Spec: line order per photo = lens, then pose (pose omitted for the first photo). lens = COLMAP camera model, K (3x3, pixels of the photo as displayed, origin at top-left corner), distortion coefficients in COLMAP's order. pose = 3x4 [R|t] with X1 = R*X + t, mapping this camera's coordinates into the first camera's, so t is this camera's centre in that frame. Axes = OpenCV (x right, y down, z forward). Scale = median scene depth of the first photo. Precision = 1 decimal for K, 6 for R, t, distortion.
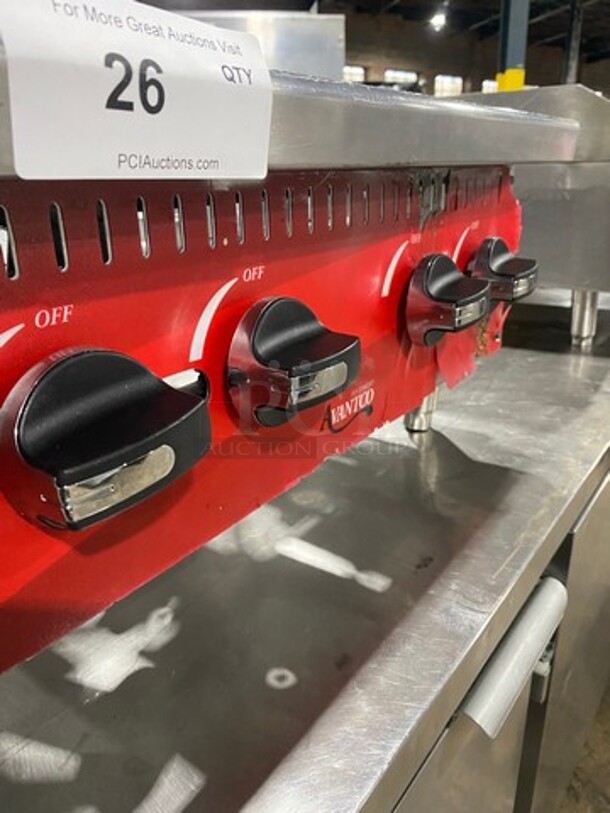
lens RADIAL K [[623.8, 0, 305.3], [0, 623.8, 406.3], [0, 0, 1]] dist [0.008520, 0.002299]
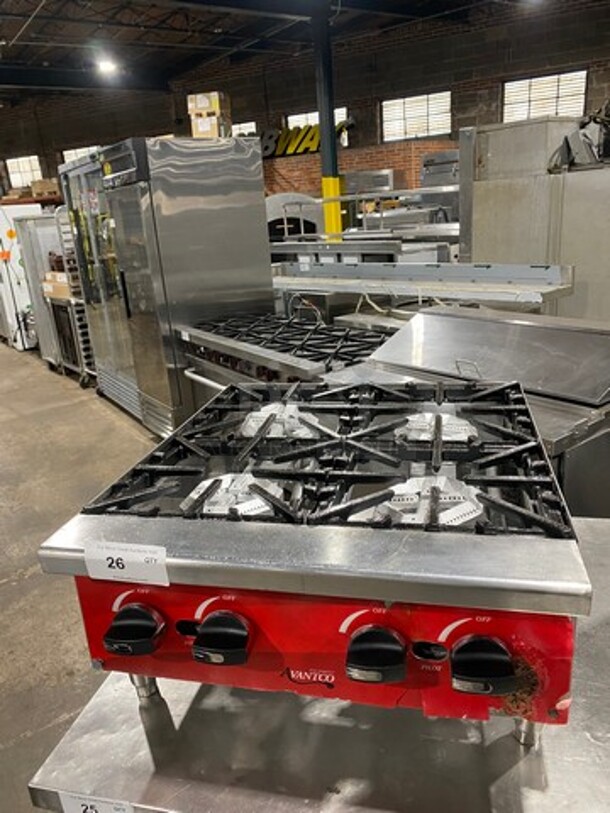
lens RADIAL K [[623.8, 0, 302.8], [0, 623.8, 406.8], [0, 0, 1]] dist [0.008520, 0.002299]
pose [[0.385304, 0.278323, -0.879816, 1.514060], [-0.268452, 0.946002, 0.181696, -1.114602], [0.882878, 0.166180, 0.439215, 0.069393]]
